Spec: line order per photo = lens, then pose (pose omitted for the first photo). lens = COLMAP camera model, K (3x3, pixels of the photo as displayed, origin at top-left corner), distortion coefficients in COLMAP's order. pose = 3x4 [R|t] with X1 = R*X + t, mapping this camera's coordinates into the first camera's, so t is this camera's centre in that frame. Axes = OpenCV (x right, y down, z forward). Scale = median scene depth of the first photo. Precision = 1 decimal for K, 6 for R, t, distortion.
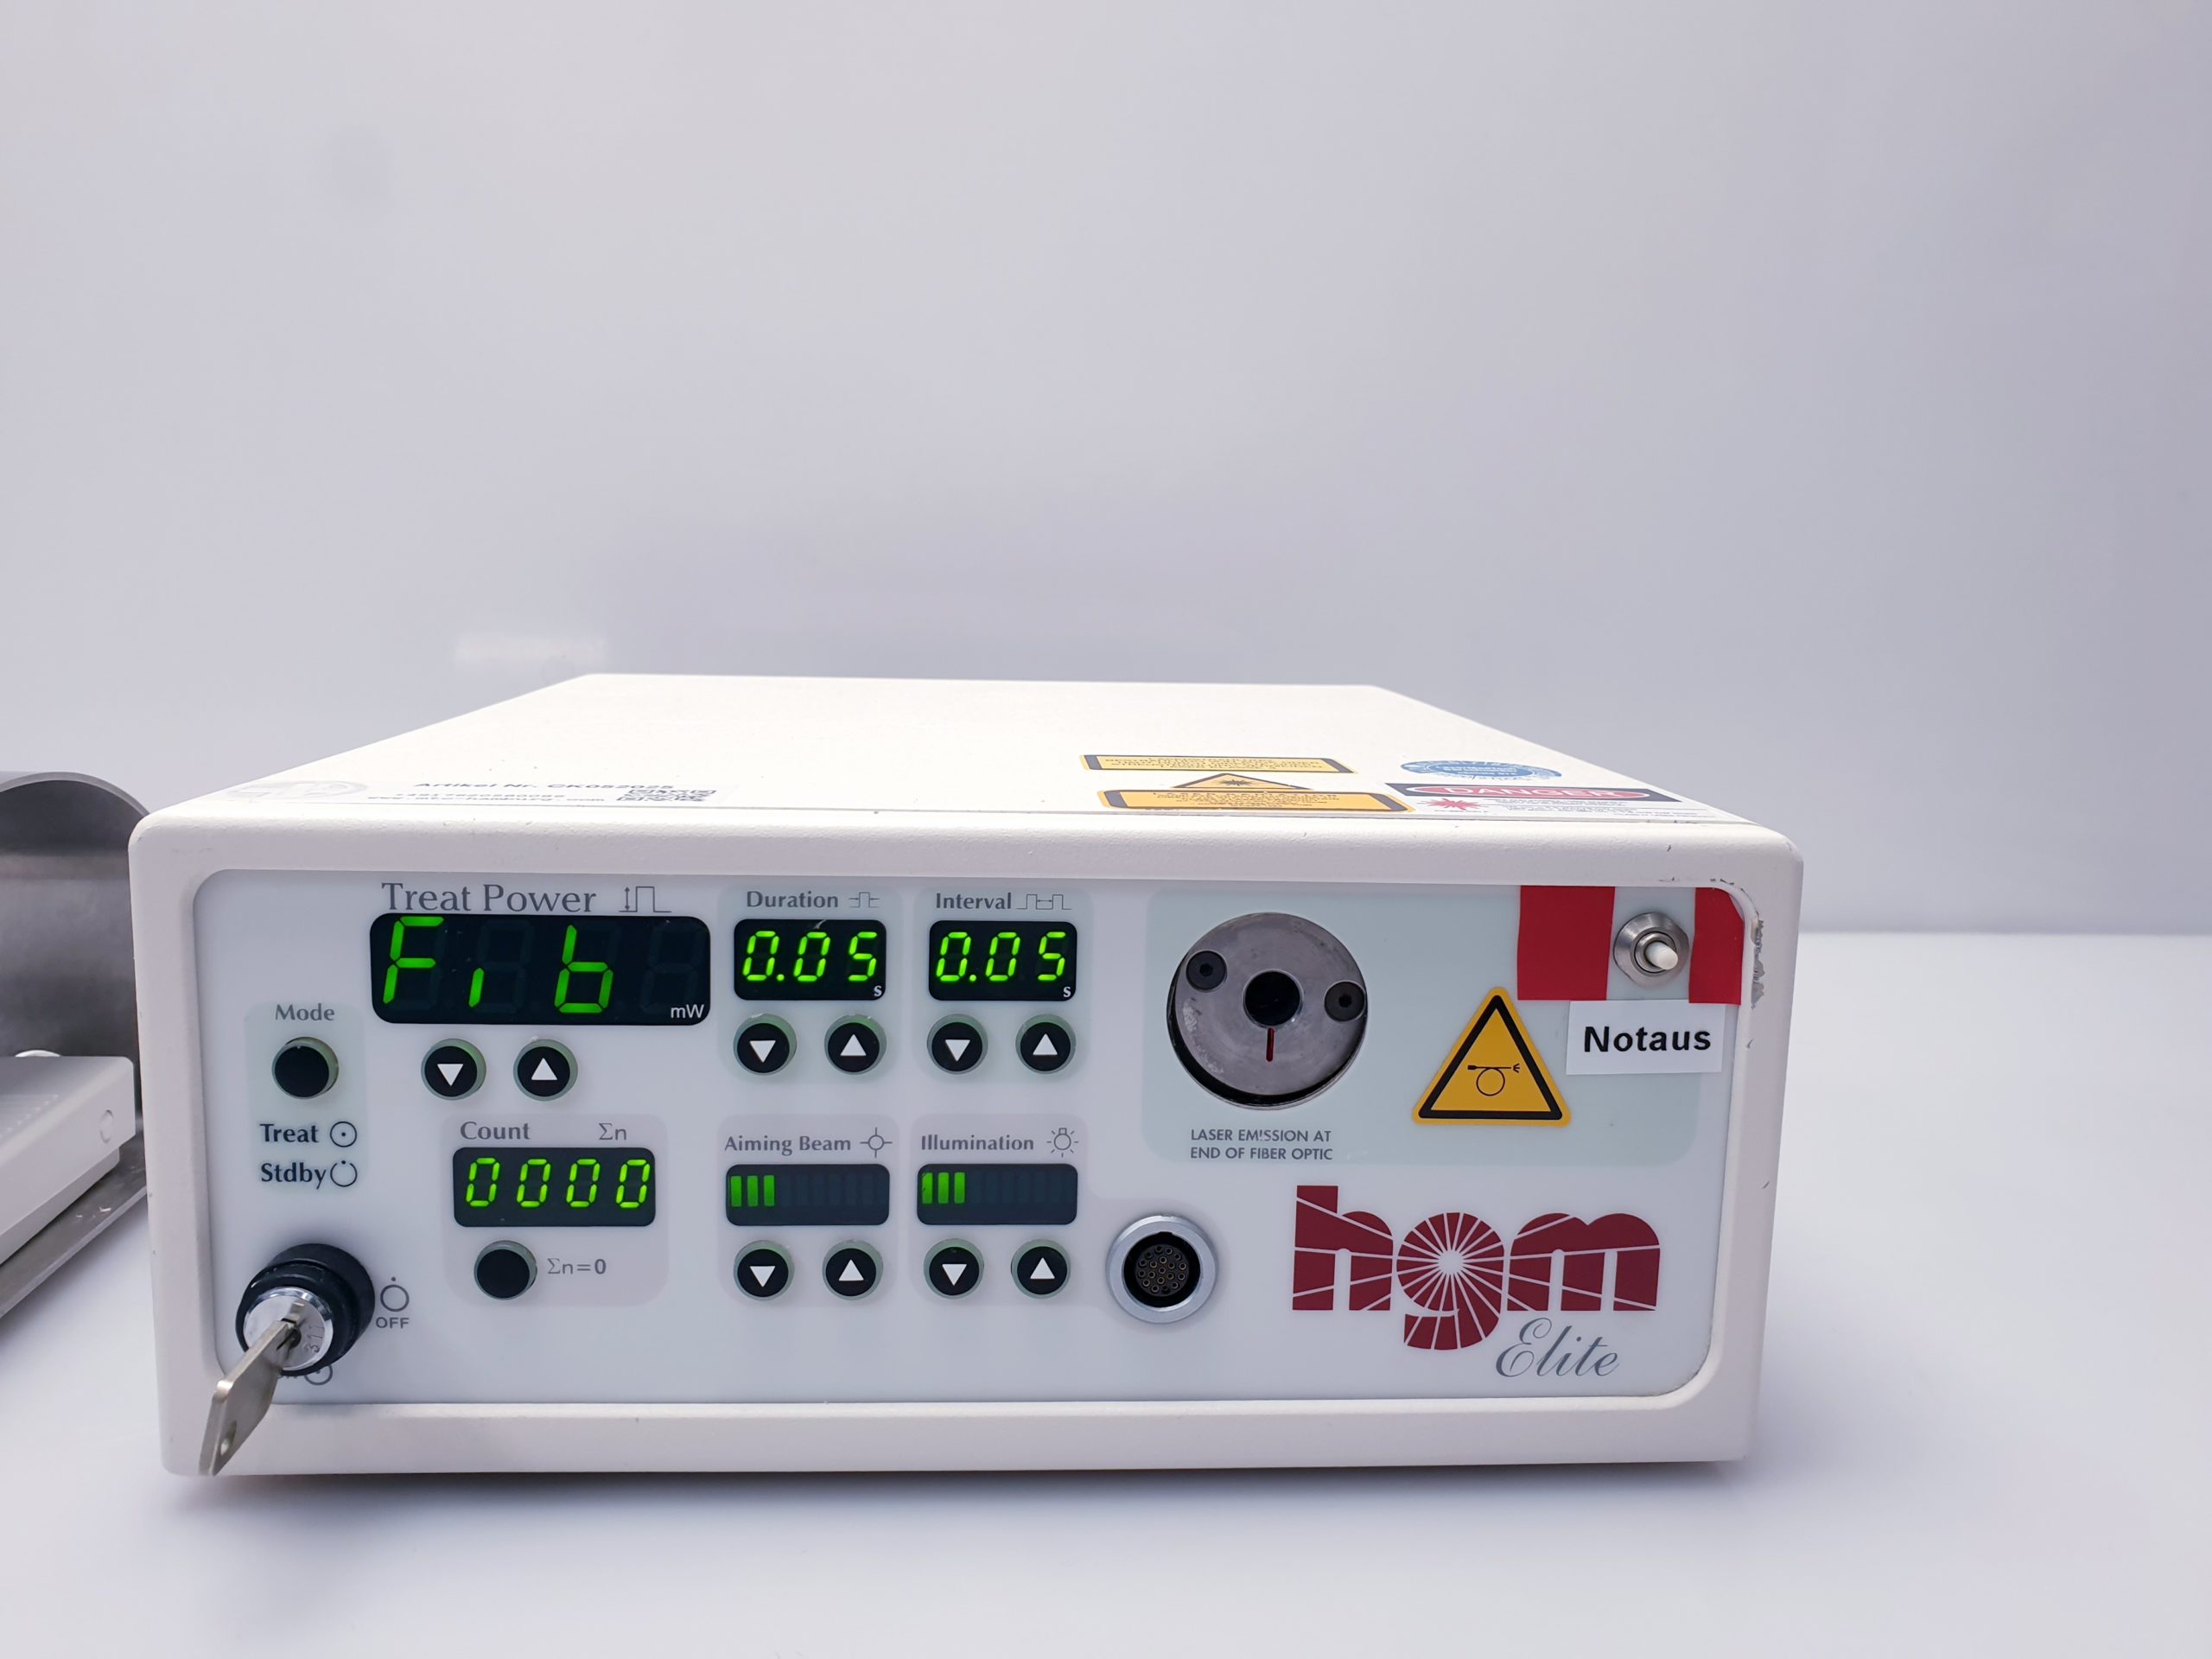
lens RADIAL K [[1721.4, 0, 1083.3], [0, 1721.4, 813.9], [0, 0, 1]] dist [0.054447, -0.179398]
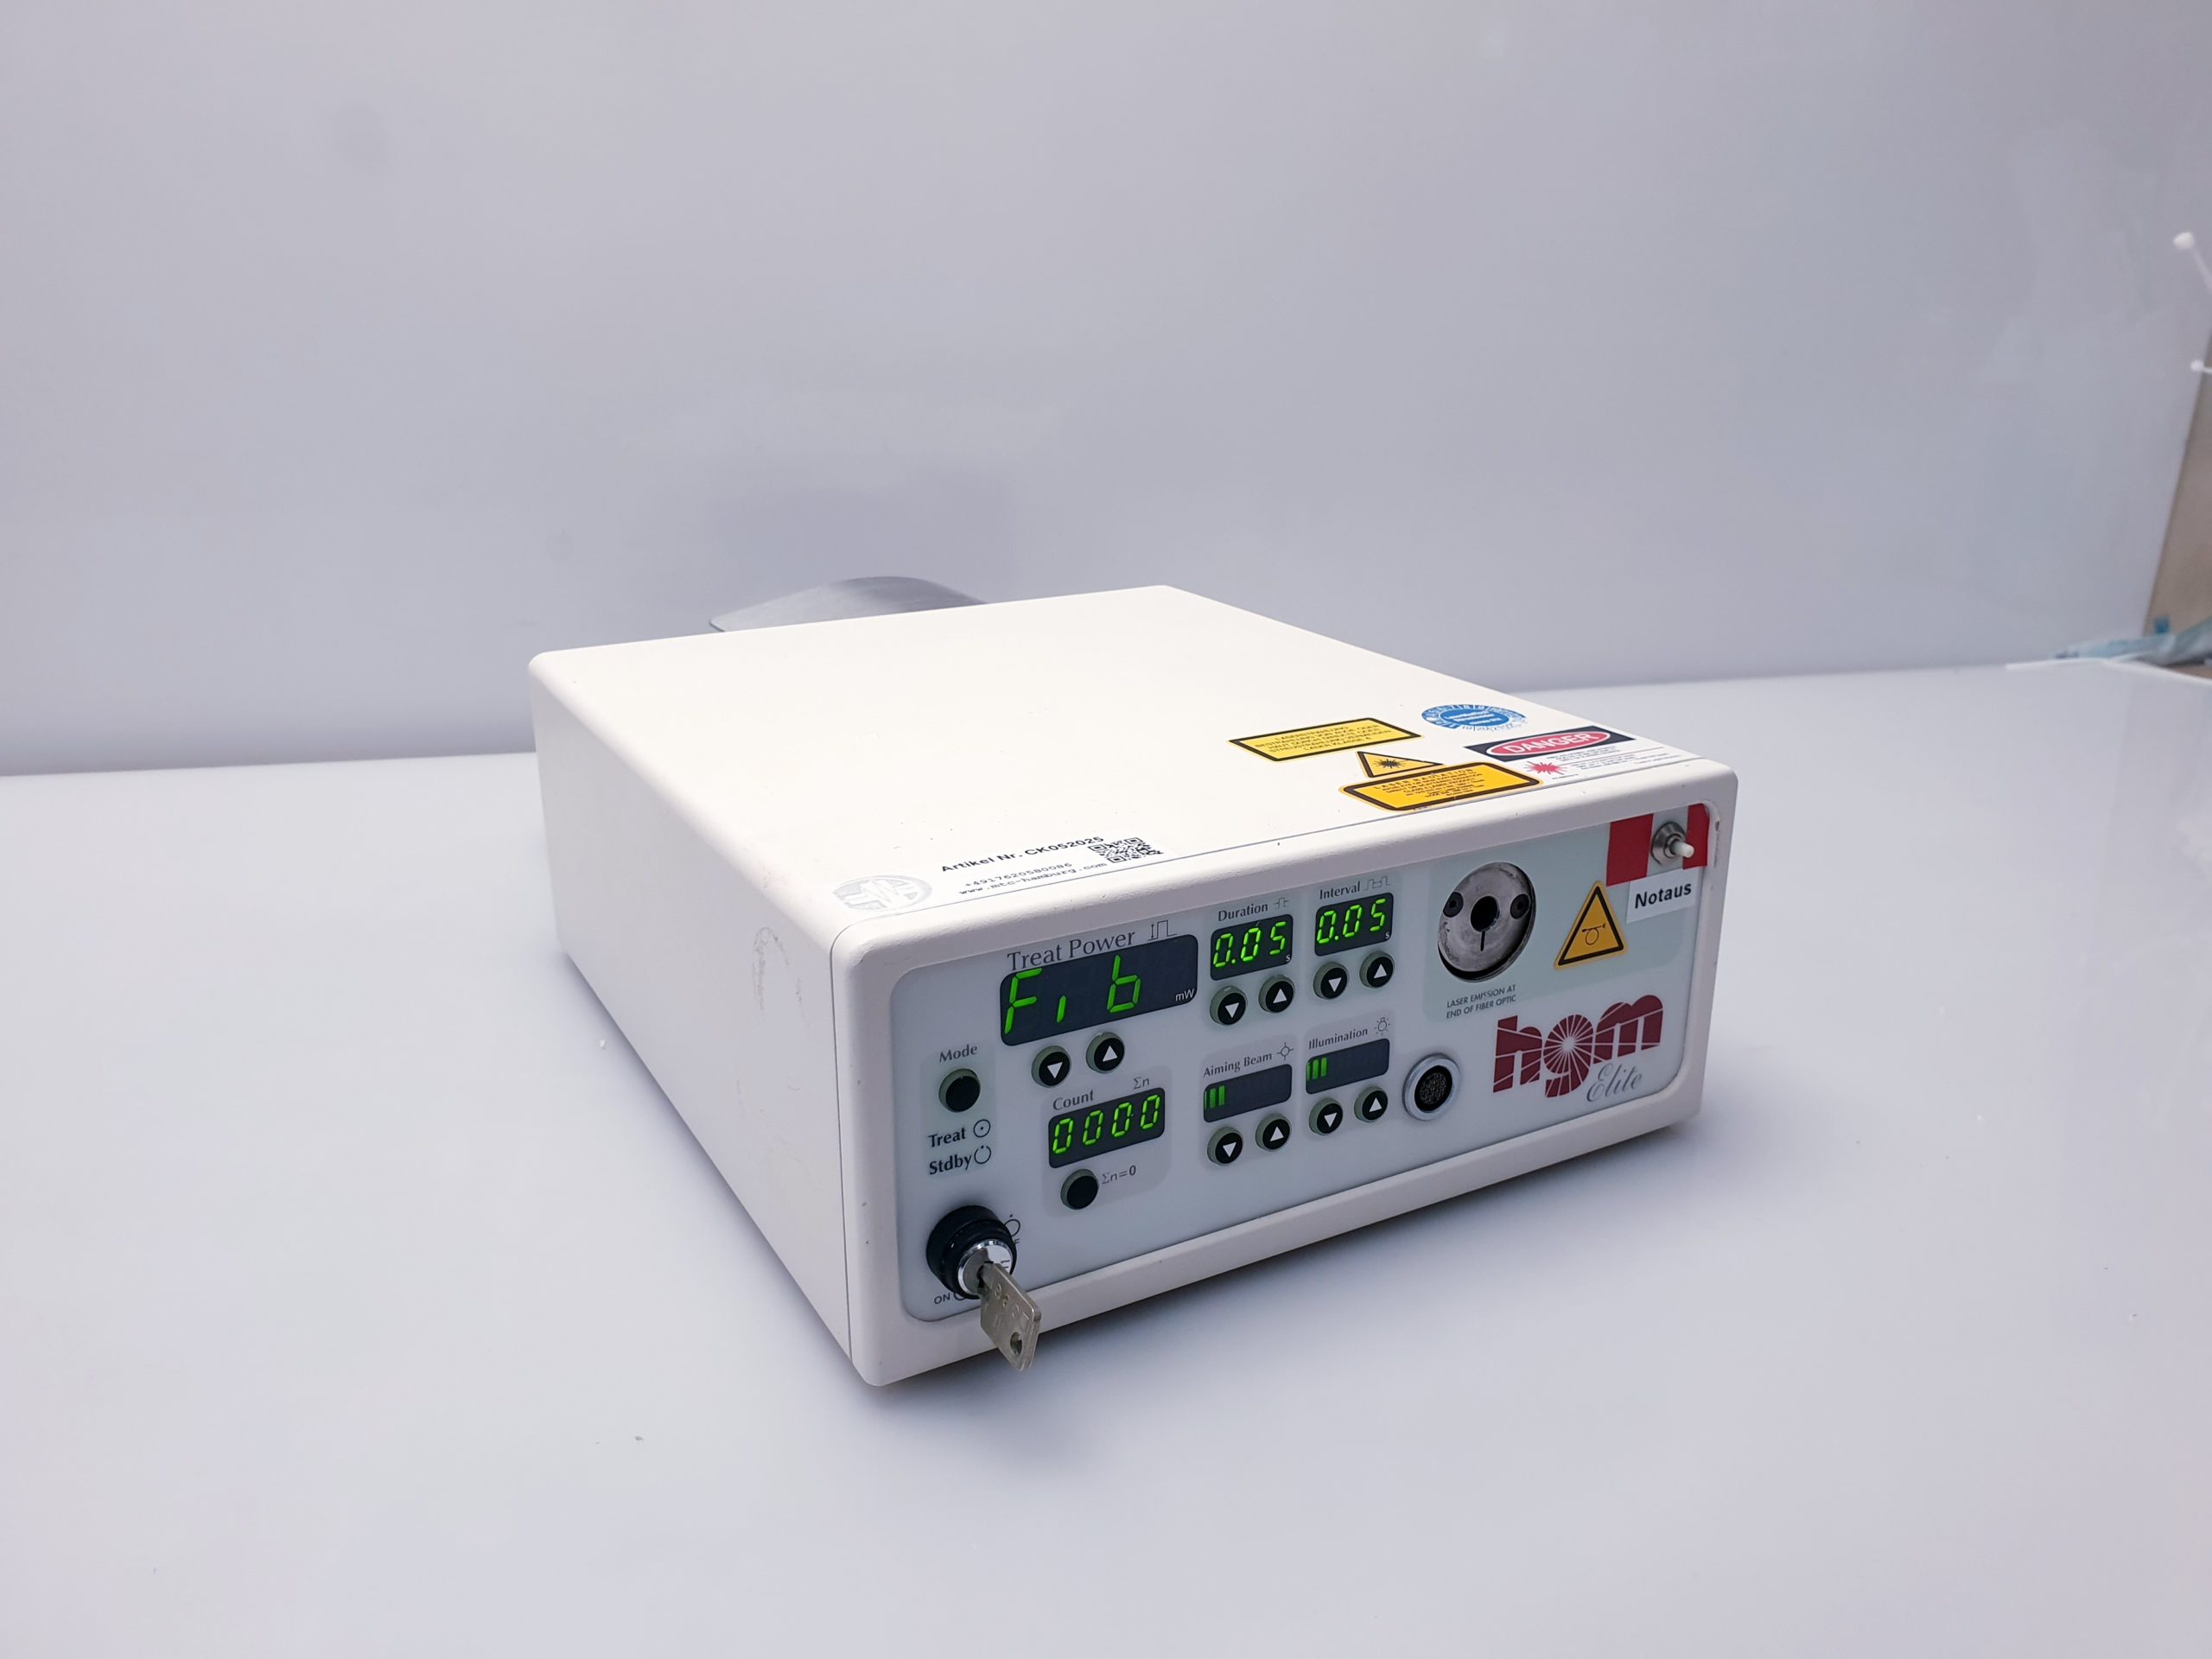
lens RADIAL K [[1721.4, 0, 1060.7], [0, 1721.4, 790.6], [0, 0, 1]] dist [0.054447, -0.179398]
pose [[0.906766, -0.154909, 0.392147, -0.855306], [0.088663, 0.979322, 0.181843, -0.329046], [-0.412207, -0.130120, 0.901751, -0.267817]]
